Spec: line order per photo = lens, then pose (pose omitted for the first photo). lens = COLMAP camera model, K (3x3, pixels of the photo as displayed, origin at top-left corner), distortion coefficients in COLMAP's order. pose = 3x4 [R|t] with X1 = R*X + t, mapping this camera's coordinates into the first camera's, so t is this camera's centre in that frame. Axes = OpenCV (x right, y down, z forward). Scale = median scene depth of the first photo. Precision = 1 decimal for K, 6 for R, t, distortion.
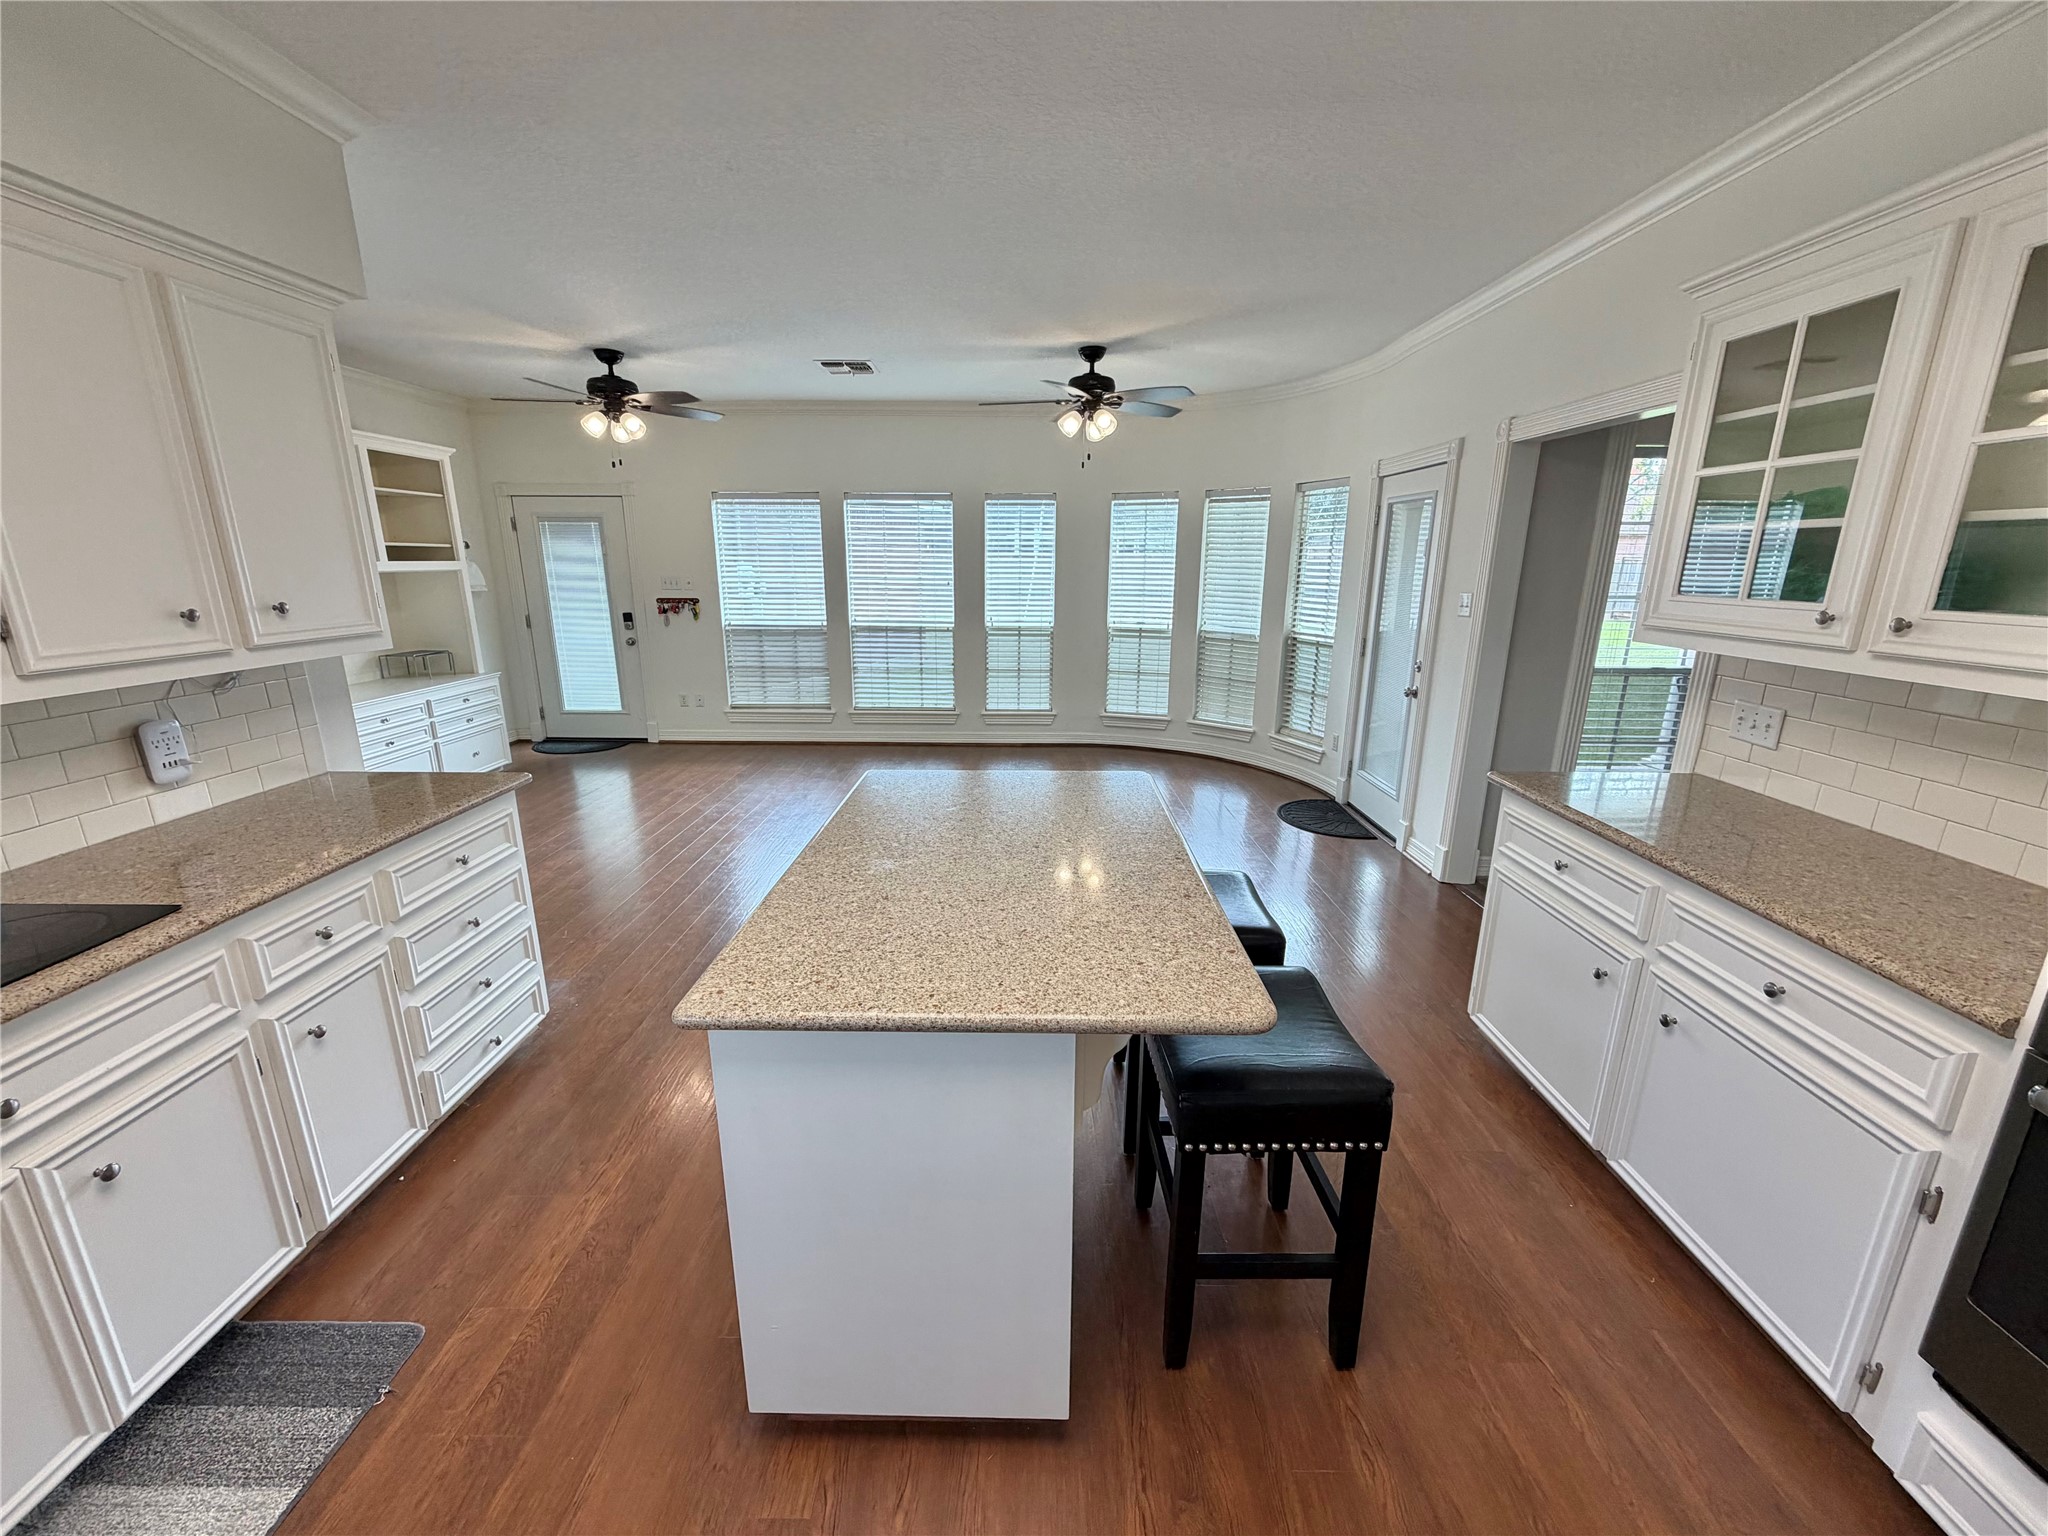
lens RADIAL K [[817.0, 0, 1018.6], [0, 817.0, 768.7], [0, 0, 1]] dist [0.001654, -0.000004]
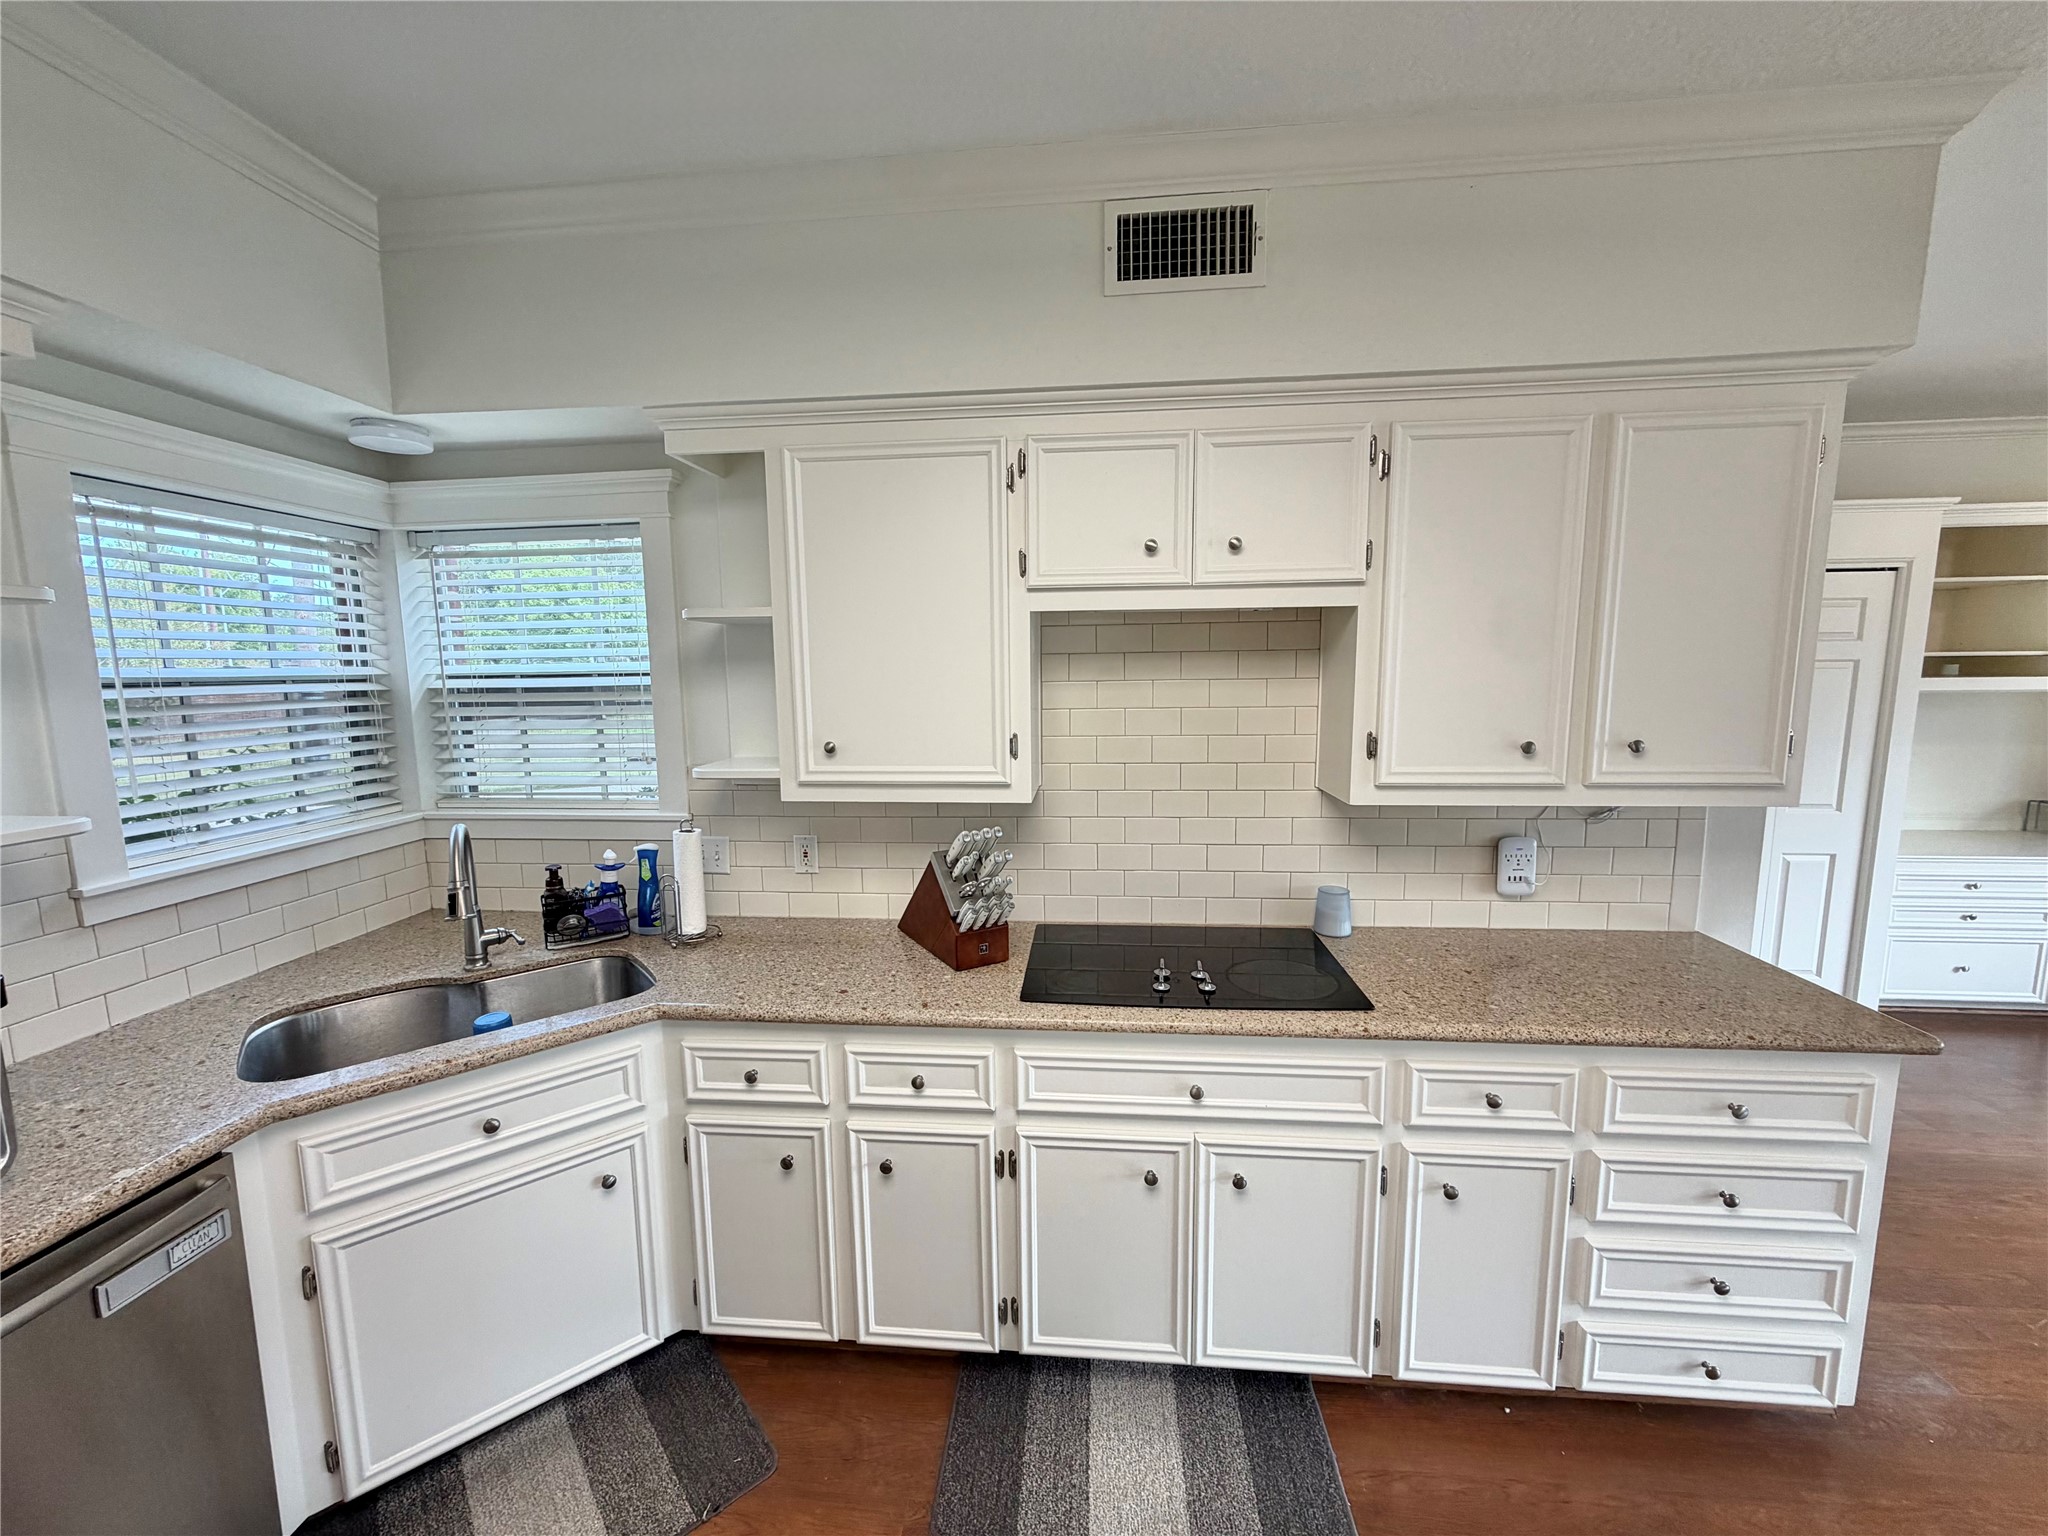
lens RADIAL K [[817.0, 0, 1018.6], [0, 817.0, 768.7], [0, 0, 1]] dist [0.001654, -0.000004]
pose [[-0.080577, 0.126473, -0.988692, 0.027454], [-0.239763, 0.960333, 0.142385, -0.094252], [0.967482, 0.248524, -0.047057, 0.268285]]
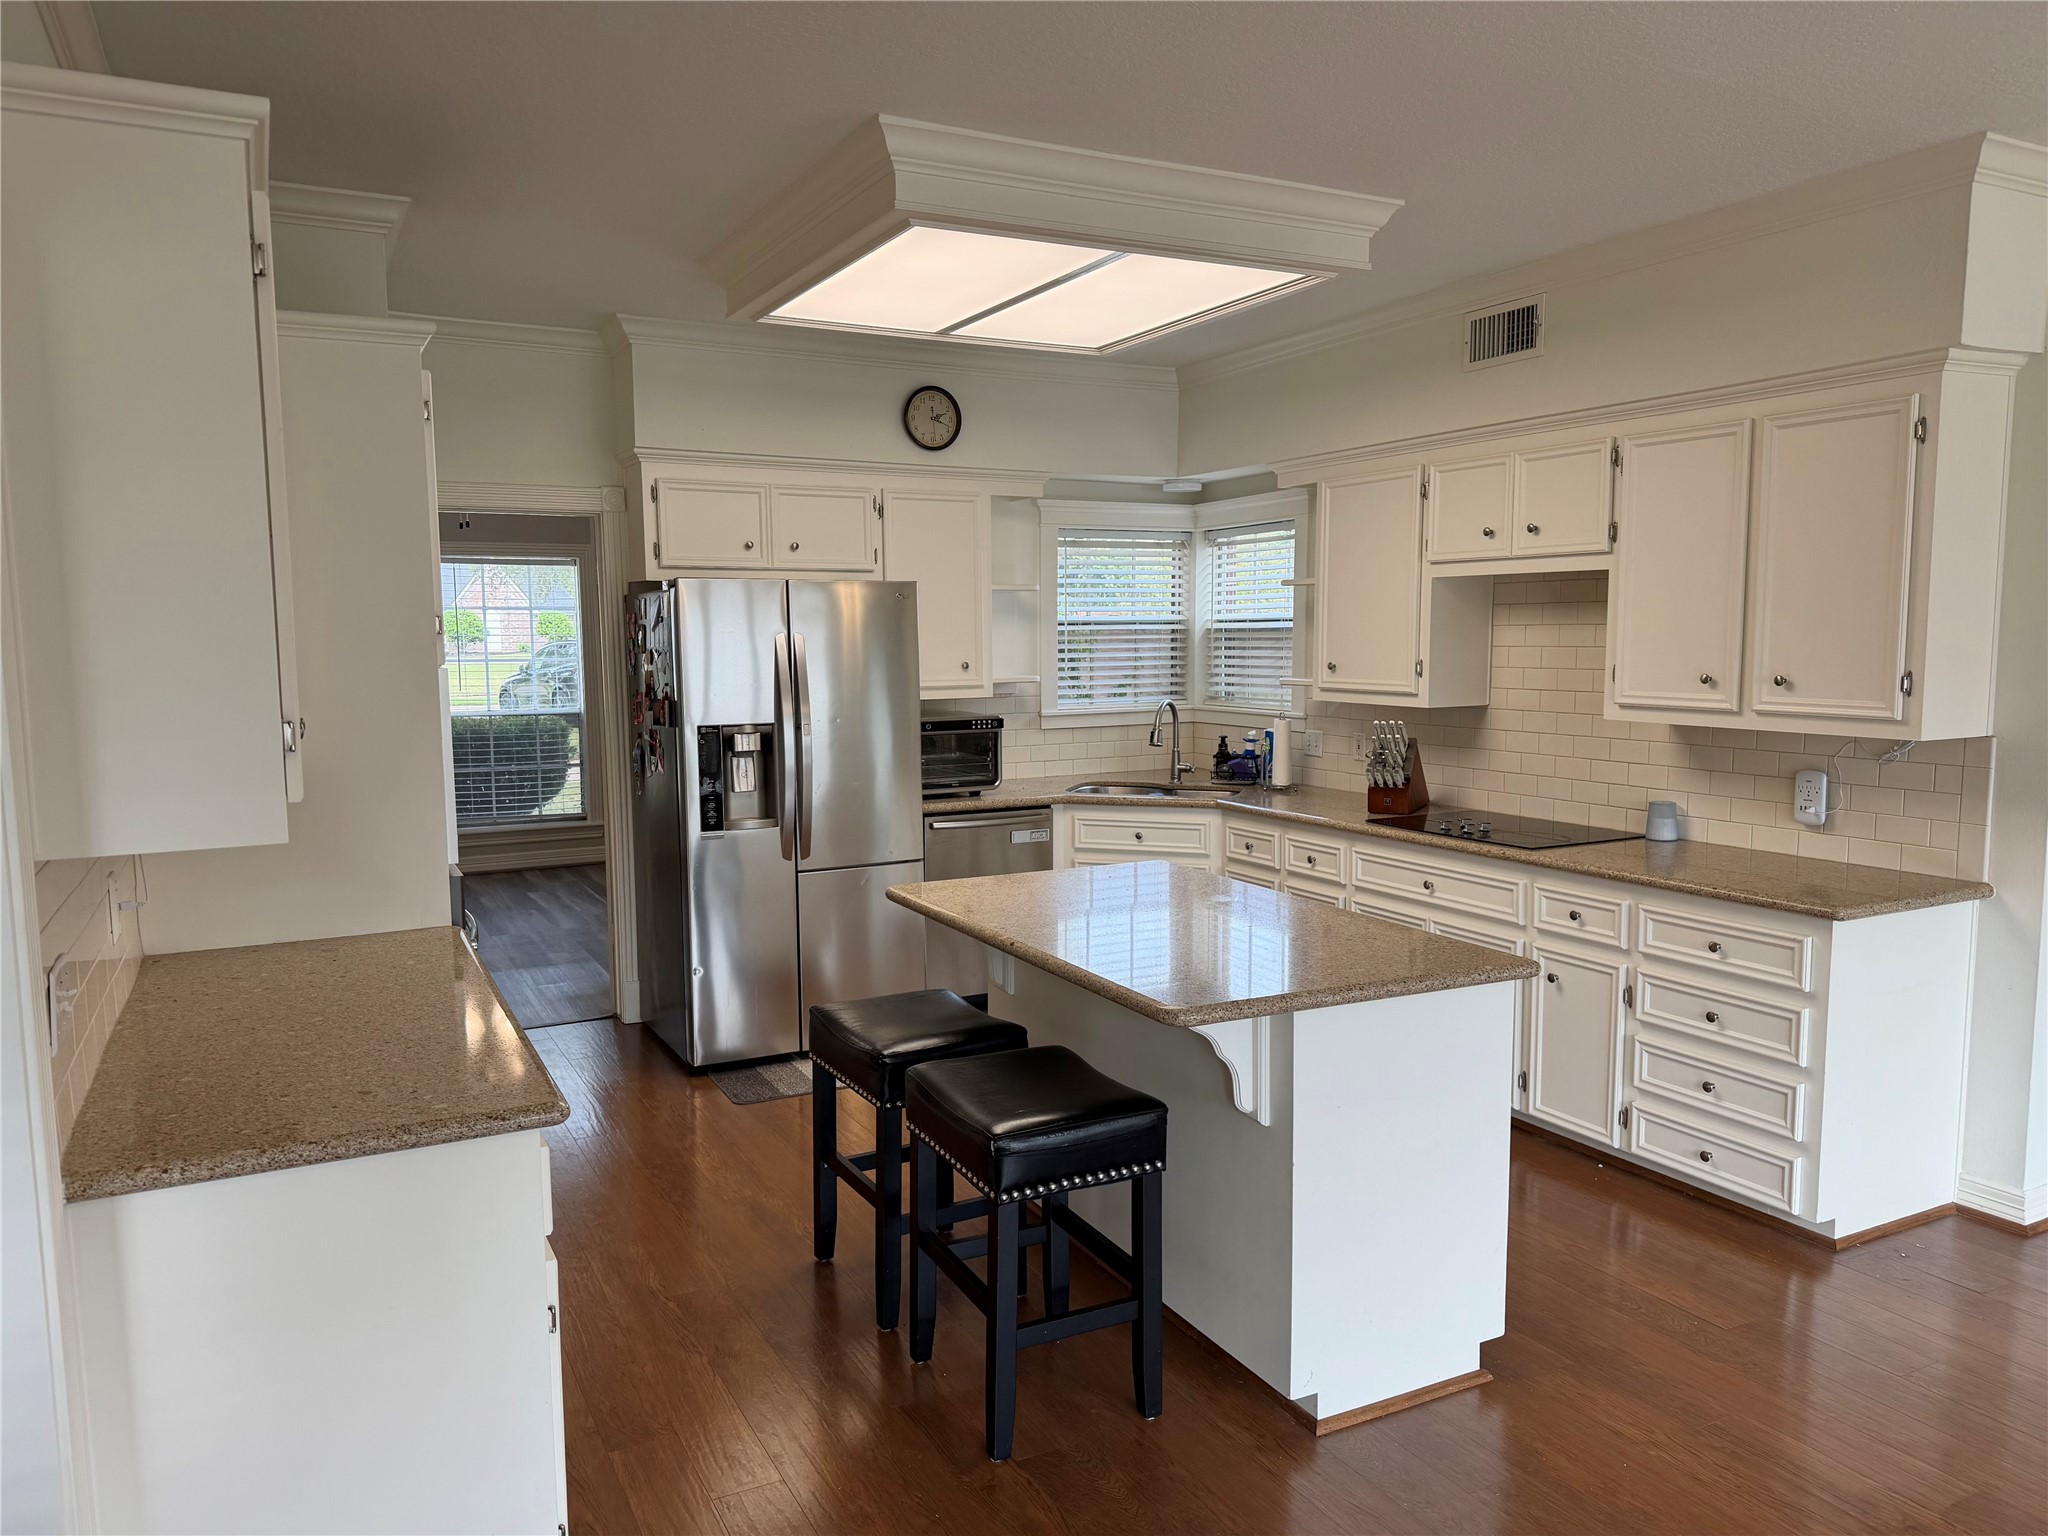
lens RADIAL K [[1431.1, 0, 1024.0], [0, 1431.1, 768.0], [0, 0, 1]] dist [-0.001198, -0.001079]
pose [[-0.878784, 0.057348, -0.473761, 0.602608], [-0.109005, 0.942387, 0.316268, -0.392582], [0.464603, 0.329573, -0.821903, 1.448276]]
